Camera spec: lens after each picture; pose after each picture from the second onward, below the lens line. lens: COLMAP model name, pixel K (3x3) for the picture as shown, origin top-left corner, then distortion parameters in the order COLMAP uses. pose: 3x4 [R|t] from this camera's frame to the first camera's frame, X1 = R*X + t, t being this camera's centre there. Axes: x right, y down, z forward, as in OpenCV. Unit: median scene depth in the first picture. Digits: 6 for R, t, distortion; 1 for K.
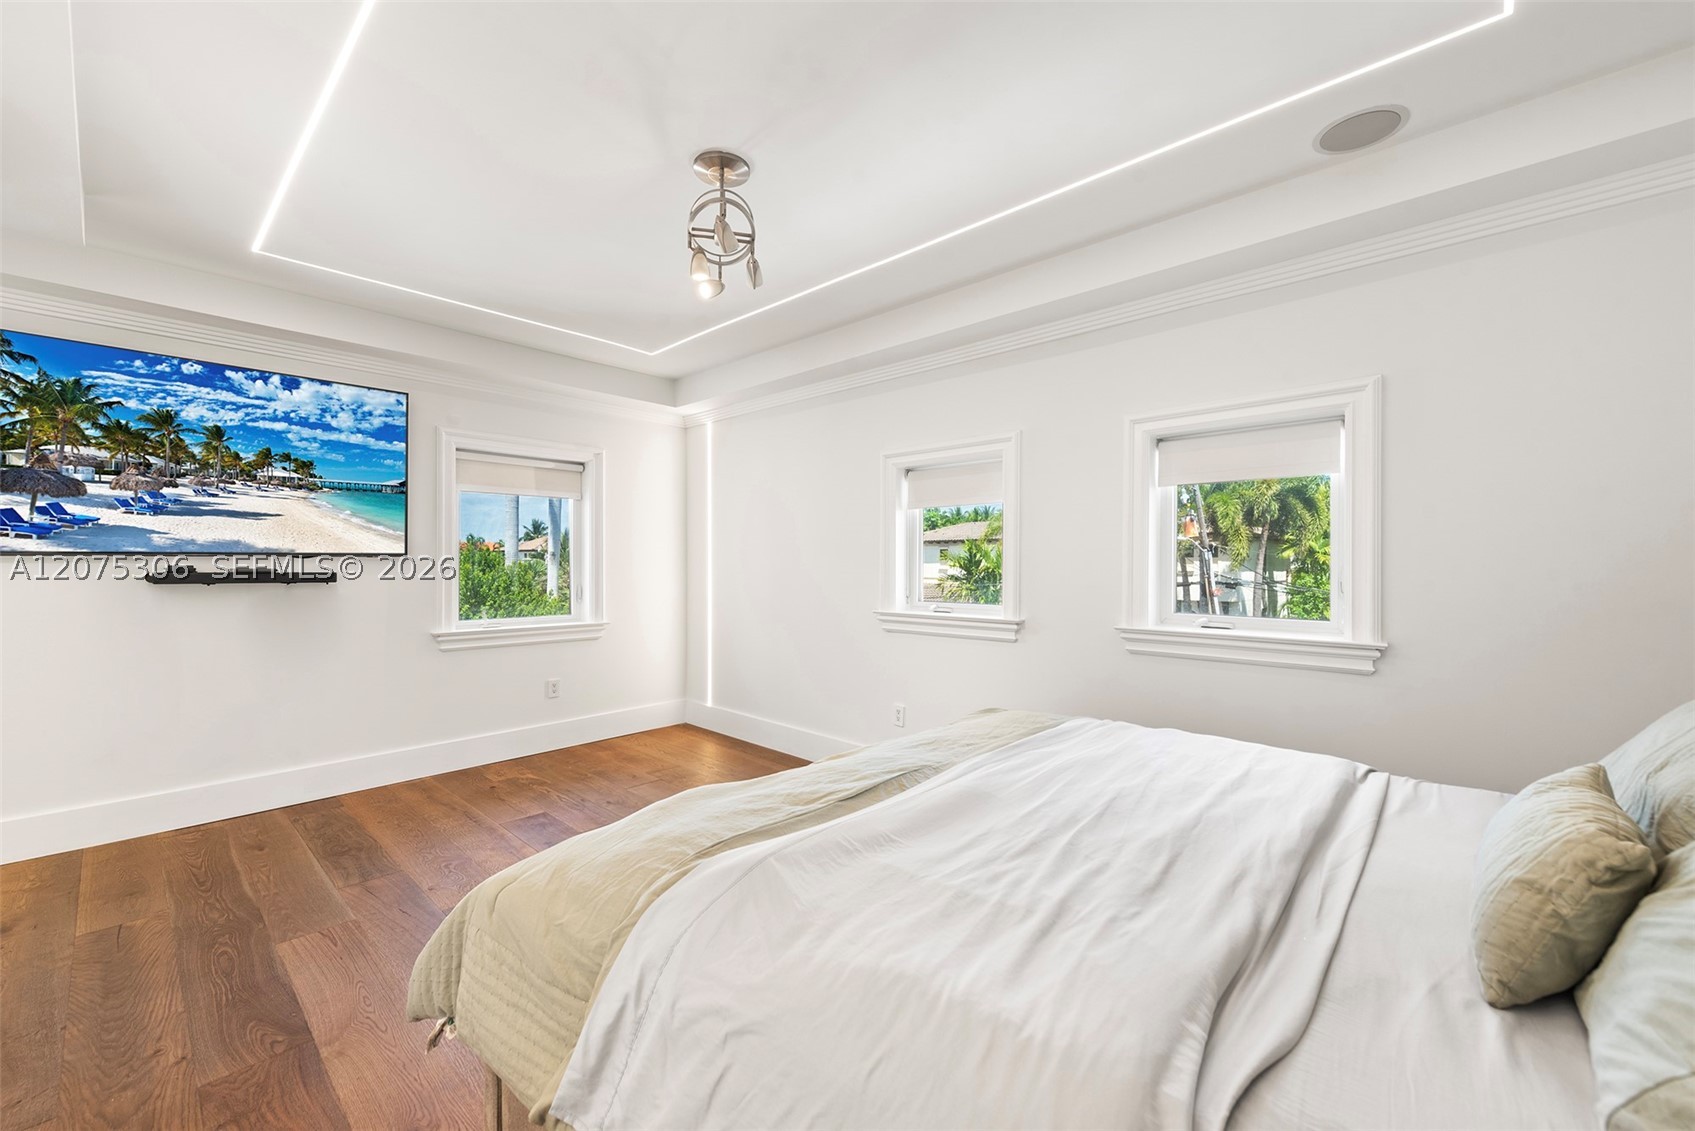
lens RADIAL K [[674.9, 0, 851.8], [0, 674.9, 568.1], [0, 0, 1]] dist [0.010773, -0.002122]
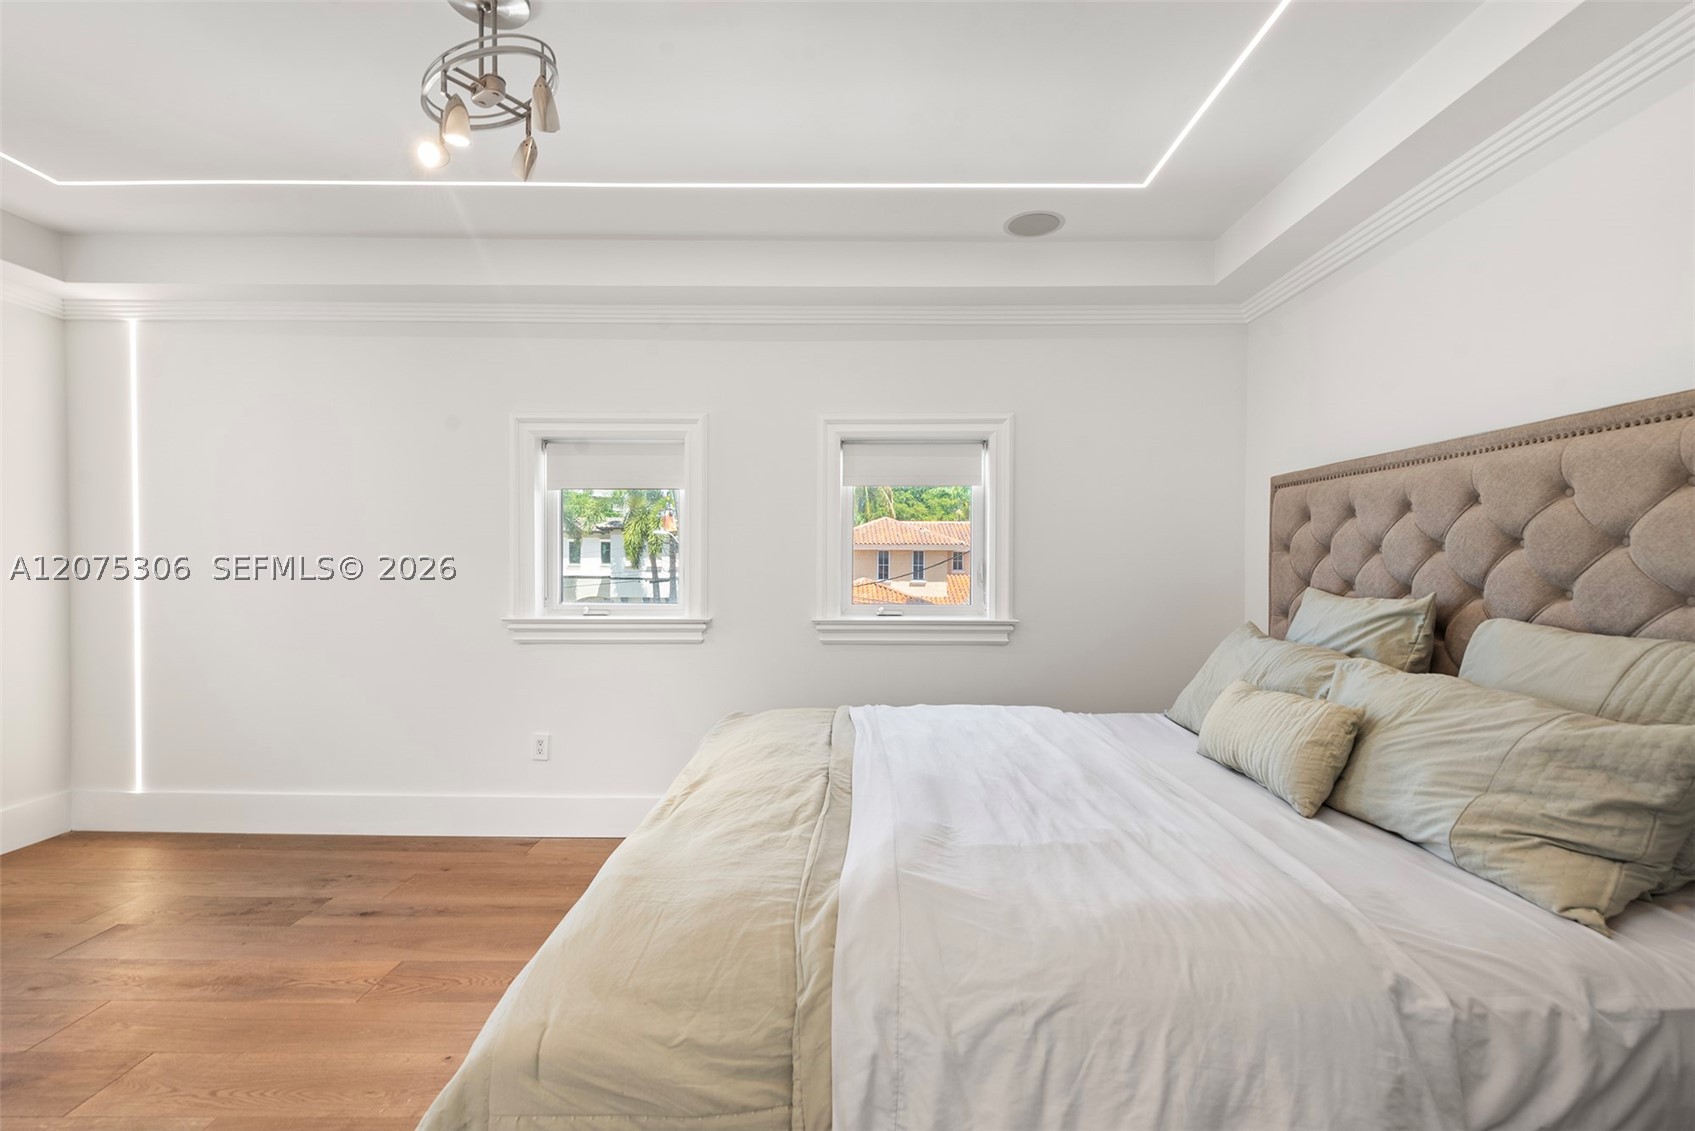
lens RADIAL K [[760.8, 0, 851.6], [0, 760.8, 575.7], [0, 0, 1]] dist [0.013435, -0.002219]
pose [[0.736421, -0.011817, 0.676421, -0.417386], [0.001634, 0.999876, 0.015688, 0.002467], [-0.676522, -0.010448, 0.736348, 0.131041]]
